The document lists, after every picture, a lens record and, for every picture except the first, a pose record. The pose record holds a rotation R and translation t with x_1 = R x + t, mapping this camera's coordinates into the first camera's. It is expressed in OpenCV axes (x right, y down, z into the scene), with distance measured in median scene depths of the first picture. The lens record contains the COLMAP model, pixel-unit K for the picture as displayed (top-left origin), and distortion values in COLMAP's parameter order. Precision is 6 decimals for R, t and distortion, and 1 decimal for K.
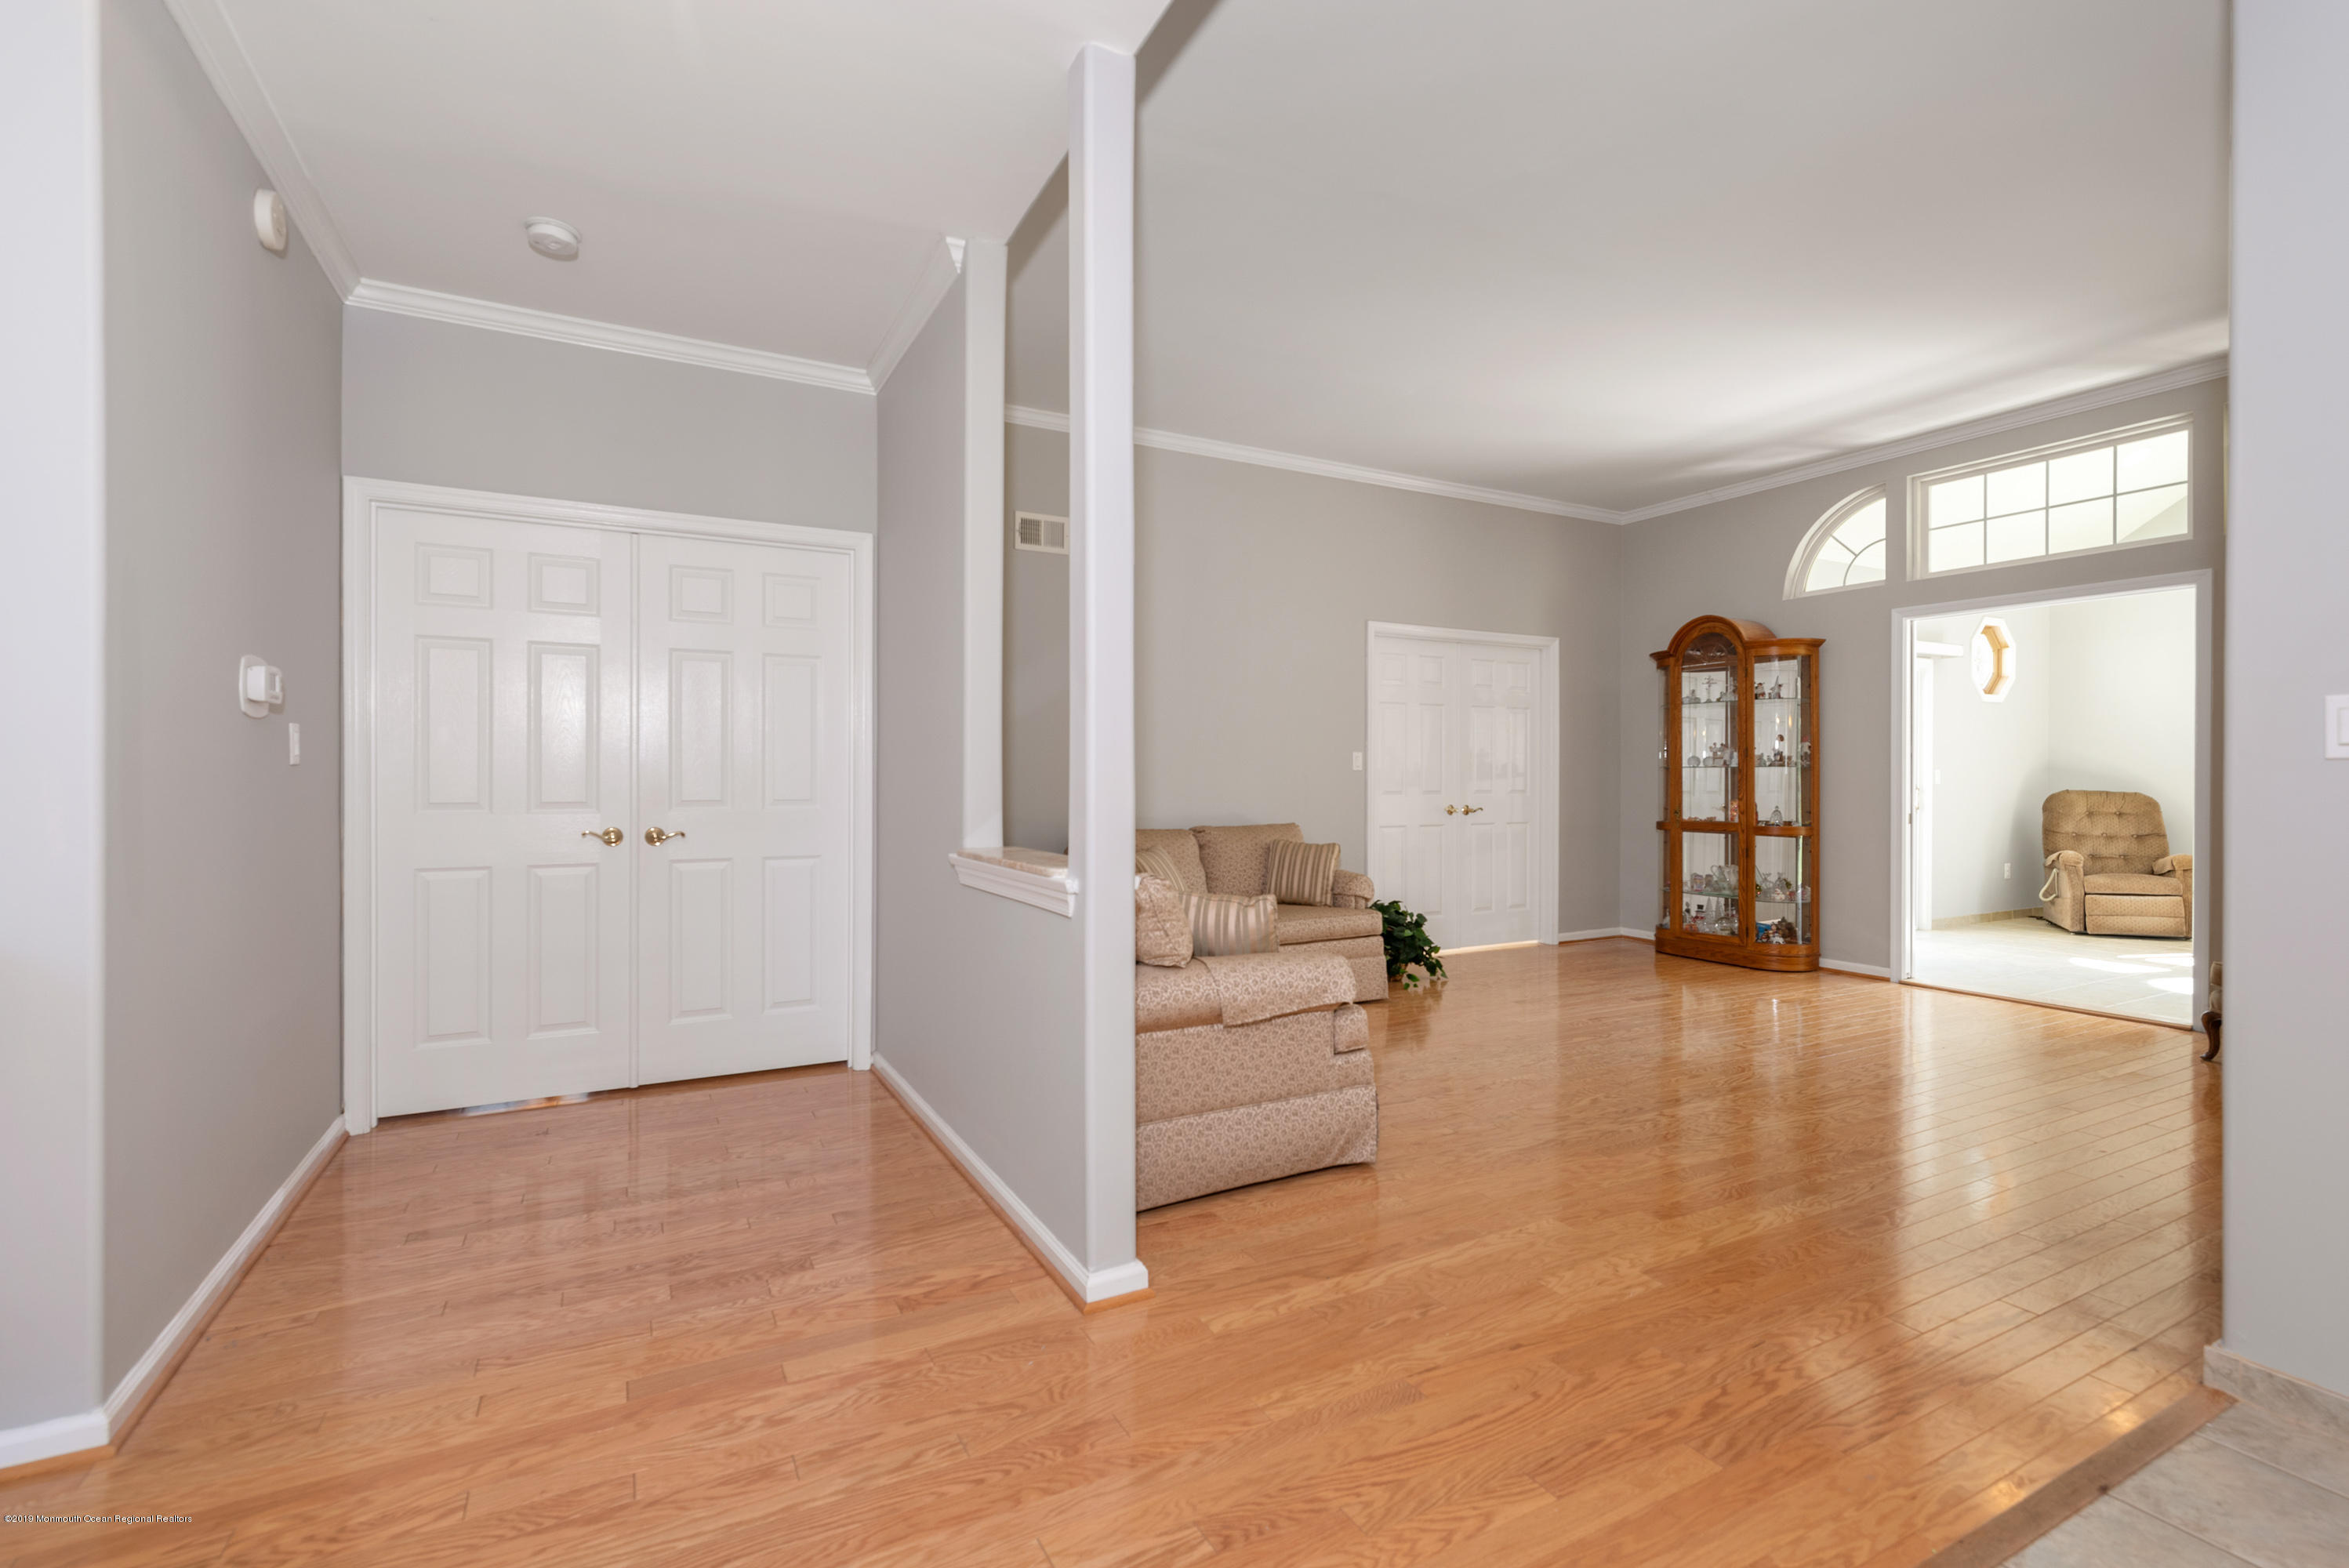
lens RADIAL K [[1038.0, 0, 1173.7], [0, 1038.0, 776.7], [0, 0, 1]] dist [0.006830, 0.000219]
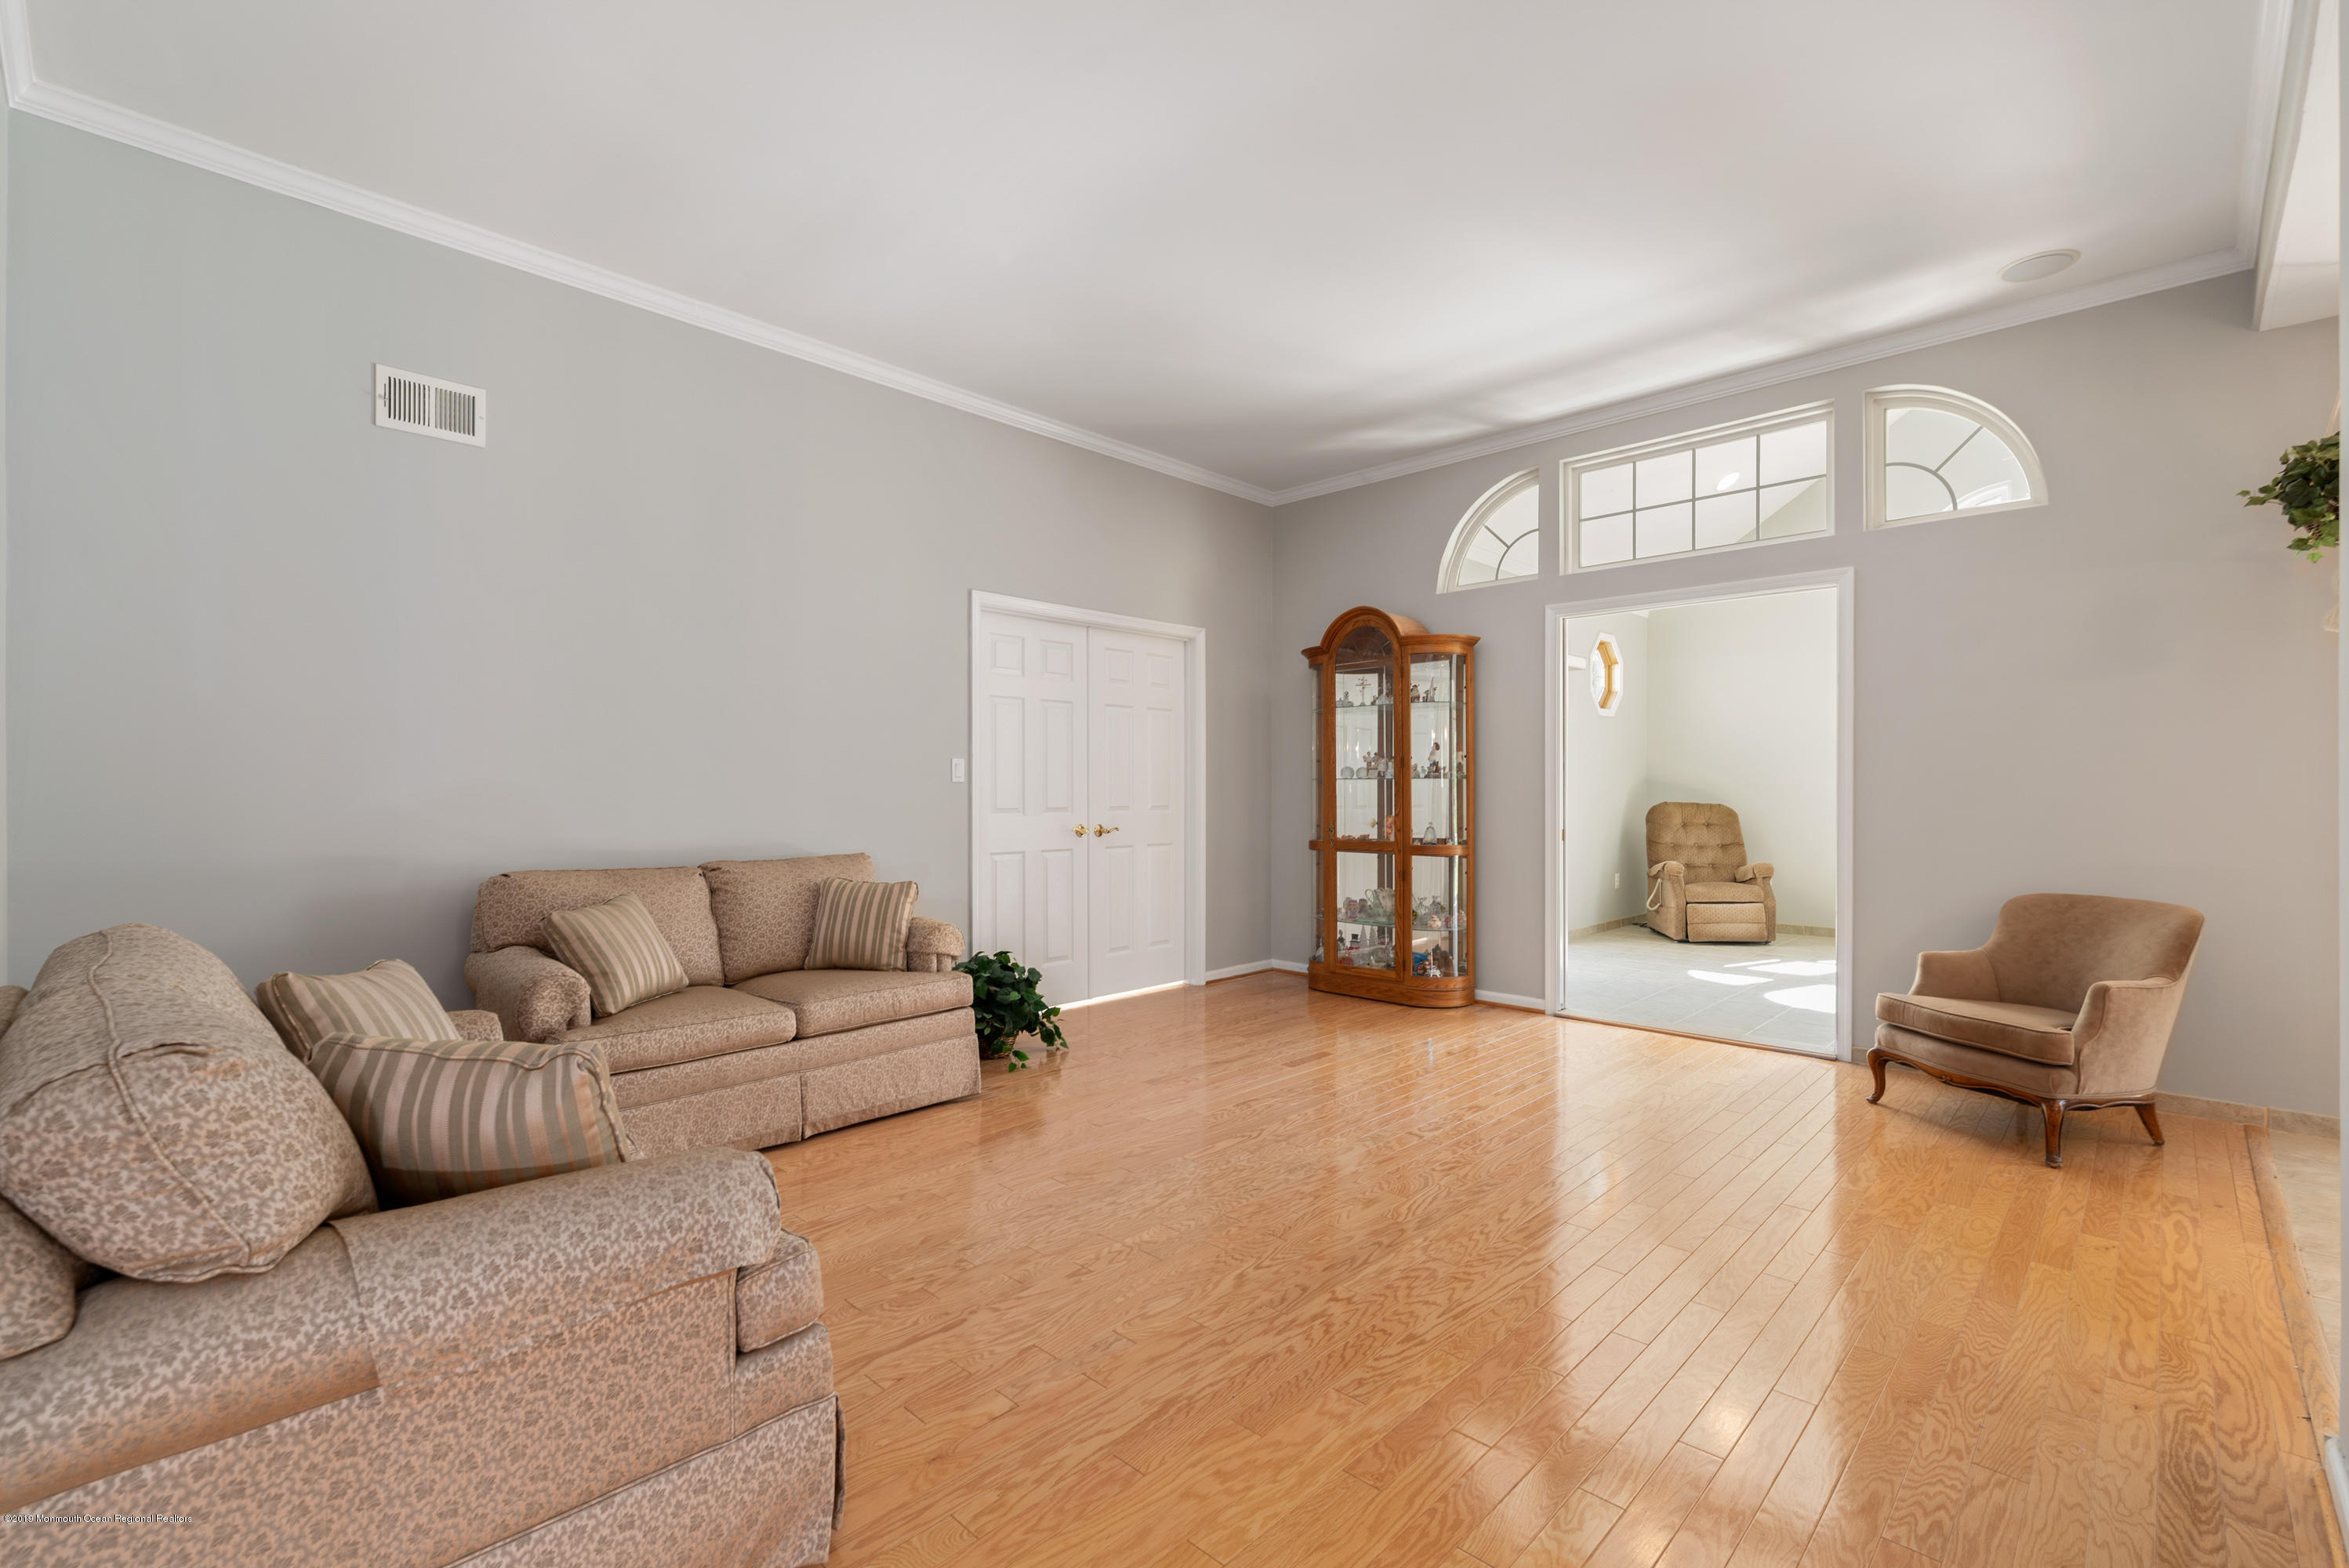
lens RADIAL K [[1022.8, 0, 1167.9], [0, 1022.8, 786.6], [0, 0, 1]] dist [0.002682, 0.000271]
pose [[0.953143, -0.000524, 0.302518, 0.095988], [0.001742, 0.999991, -0.003755, 0.000475], [-0.302514, 0.004106, 0.953136, 0.229550]]
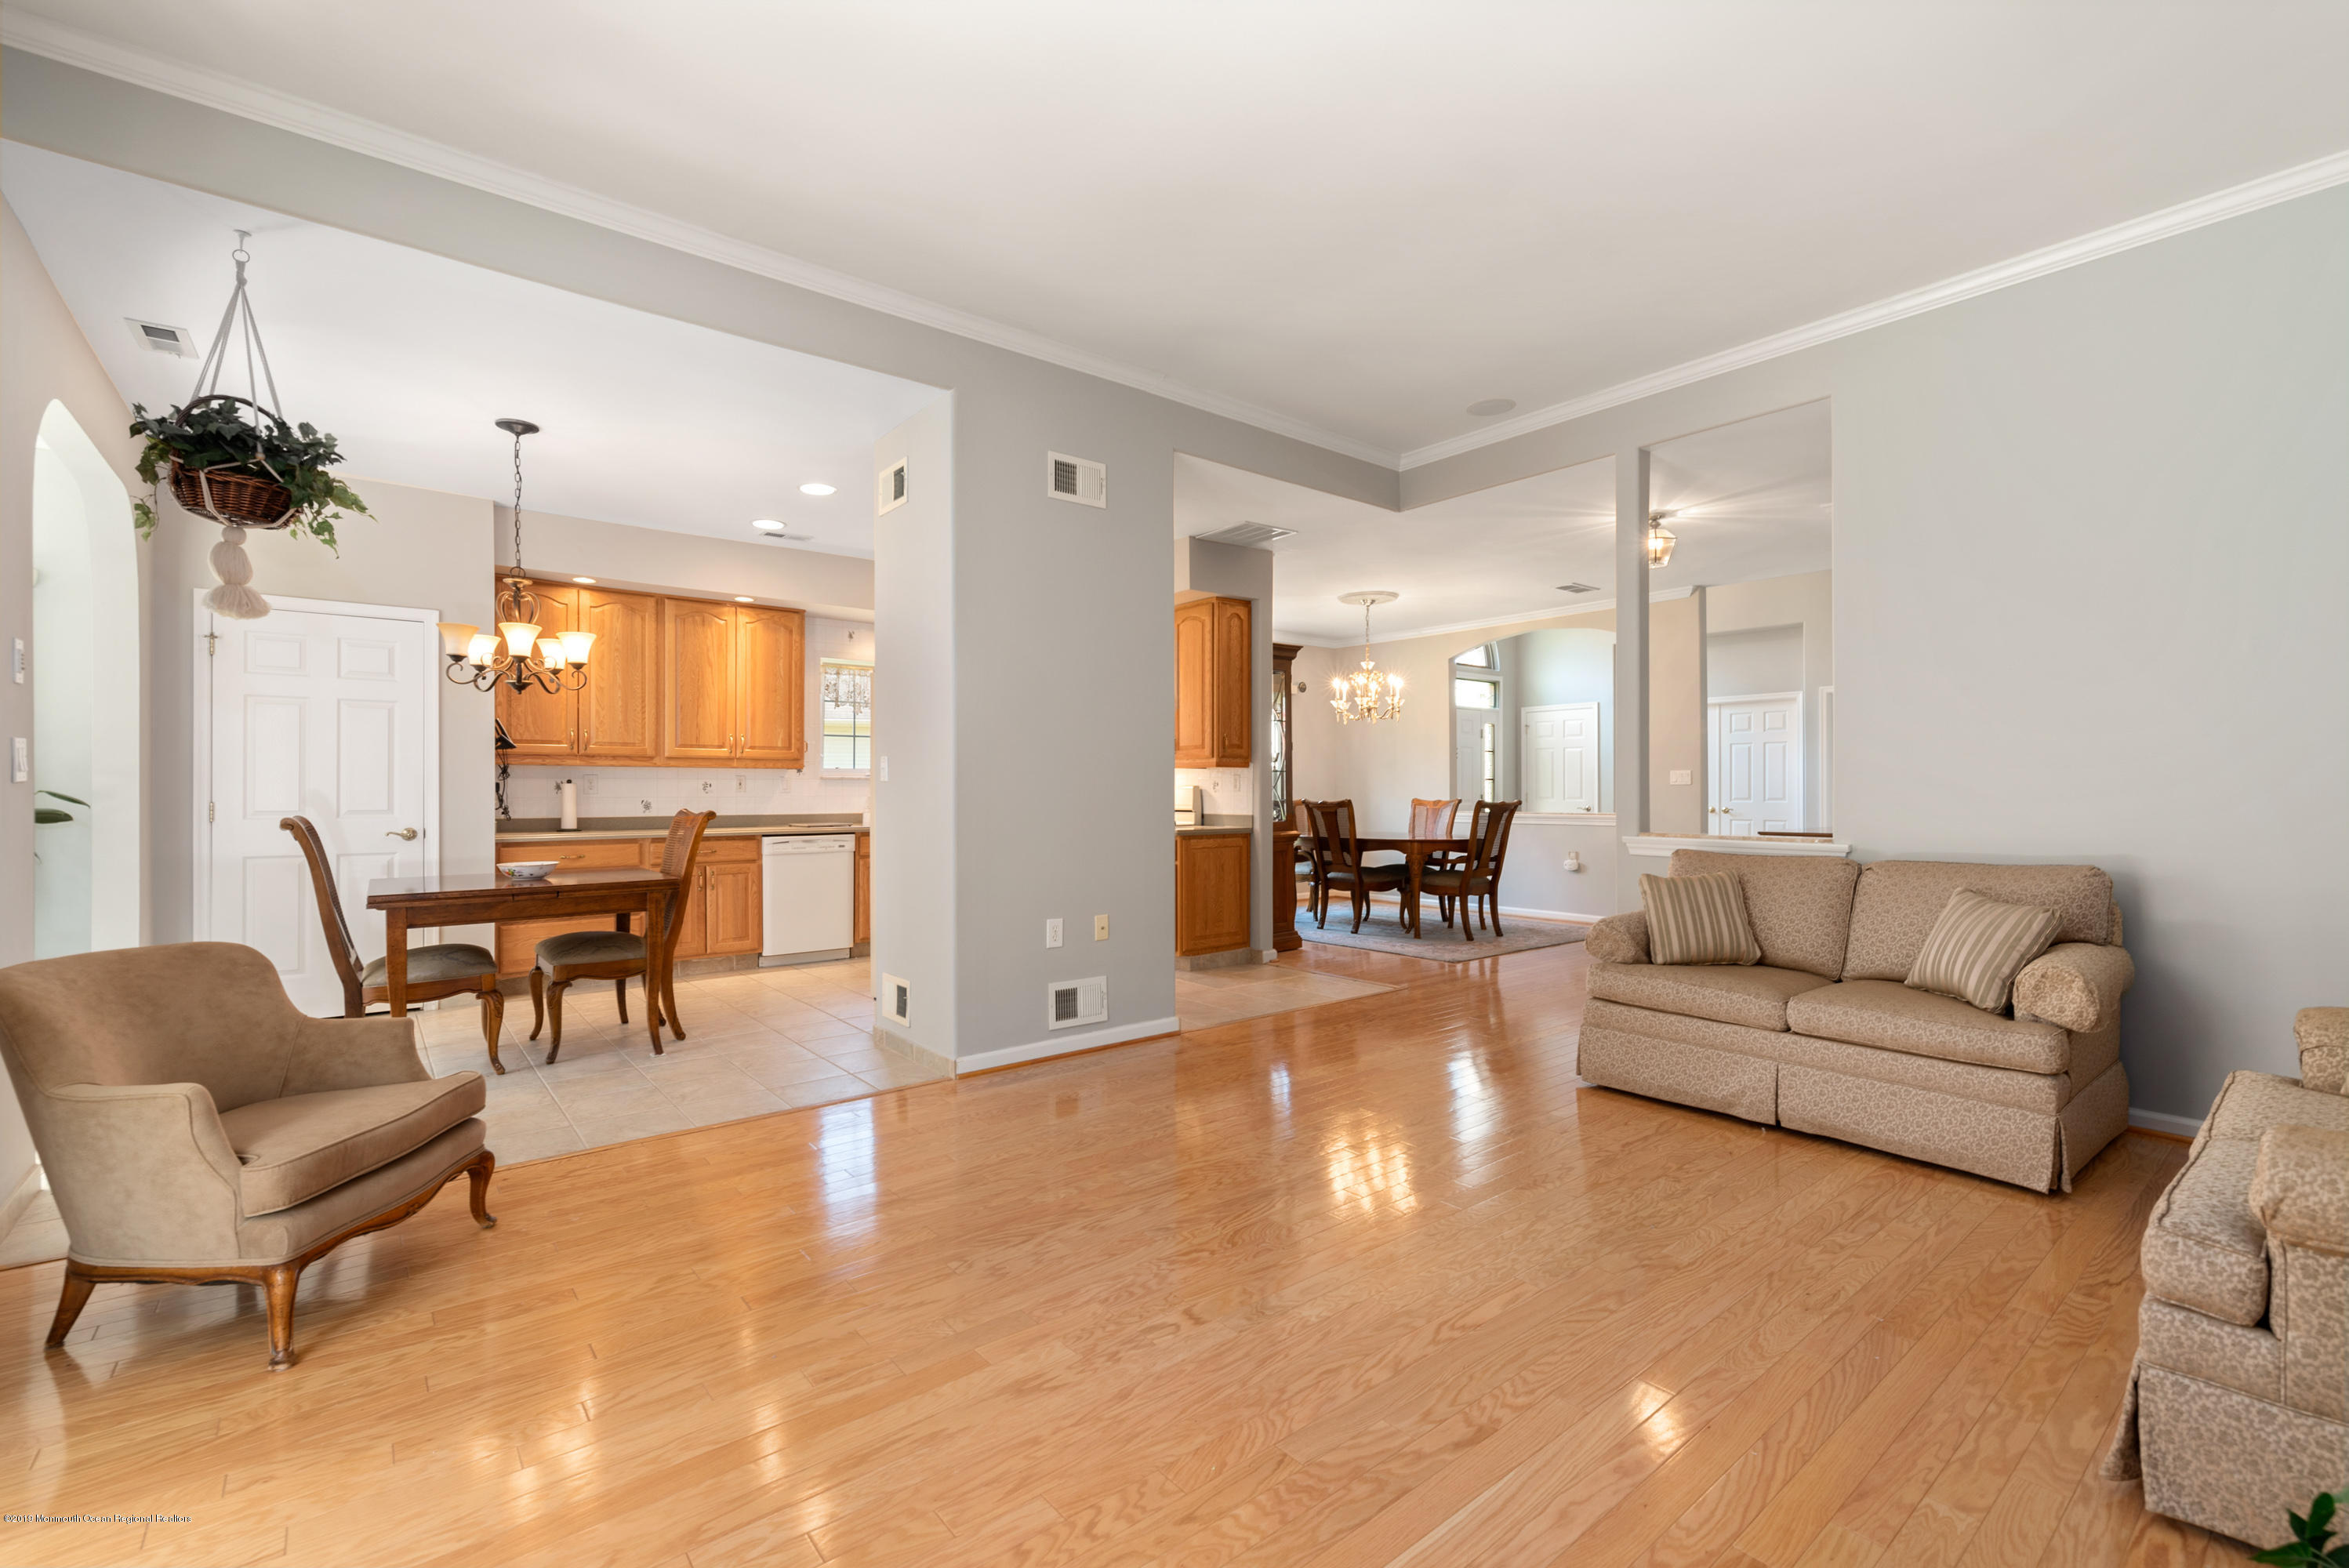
lens RADIAL K [[1022.8, 0, 1167.9], [0, 1022.8, 786.6], [0, 0, 1]] dist [0.002682, 0.000271]
pose [[-0.982563, -0.002644, -0.185911, 0.460144], [-0.002389, 0.999996, -0.001593, 0.000189], [0.185915, -0.001121, -0.982565, 1.055024]]
